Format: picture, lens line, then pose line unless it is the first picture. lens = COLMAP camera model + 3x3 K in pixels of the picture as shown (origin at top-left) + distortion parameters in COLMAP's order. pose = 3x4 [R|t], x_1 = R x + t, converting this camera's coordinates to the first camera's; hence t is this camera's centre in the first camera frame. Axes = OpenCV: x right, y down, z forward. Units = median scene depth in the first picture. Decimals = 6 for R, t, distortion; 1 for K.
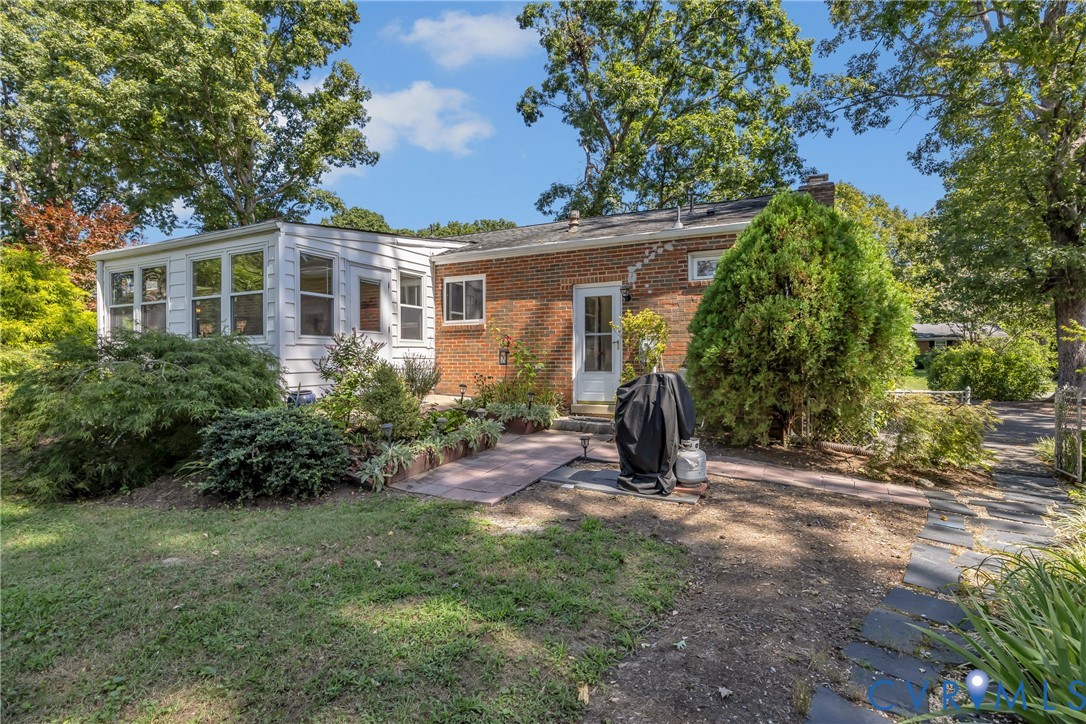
lens RADIAL K [[530.0, 0, 543.0], [0, 530.0, 362.0], [0, 0, 1]] dist [-0.004218, -0.000544]
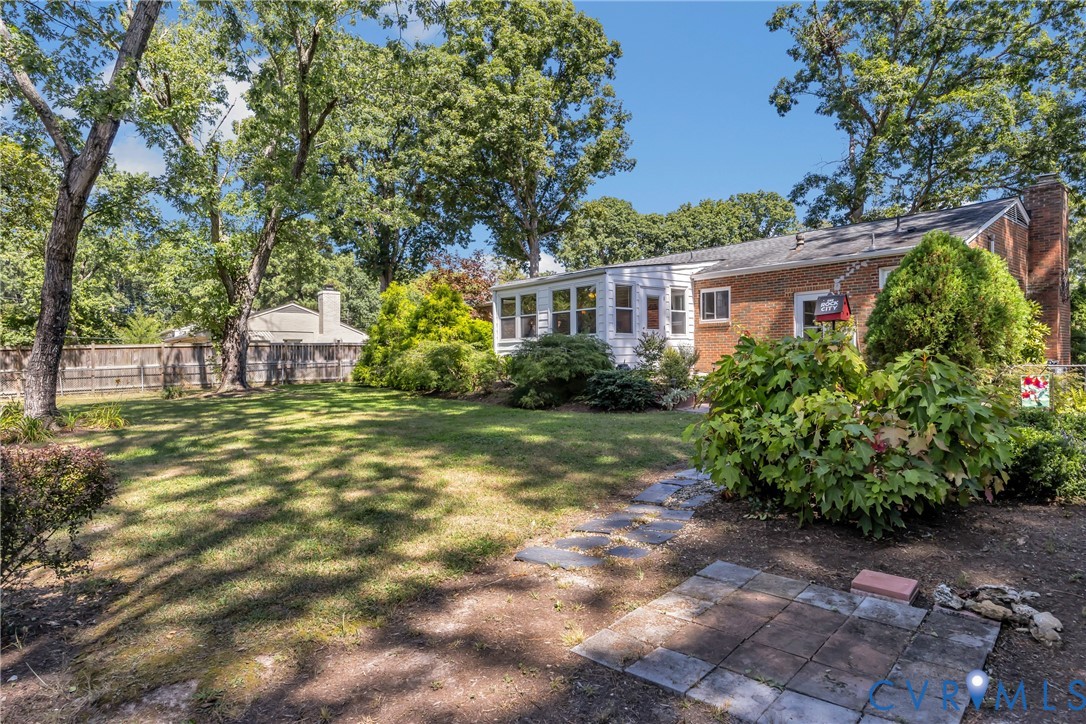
lens RADIAL K [[544.6, 0, 568.4], [0, 544.6, 356.8], [0, 0, 1]] dist [-0.020564, -0.000441]
pose [[0.914110, -0.002545, -0.405458, 0.030349], [0.004719, 0.999979, 0.004364, 0.004761], [0.405438, -0.005902, 0.914103, -0.181644]]
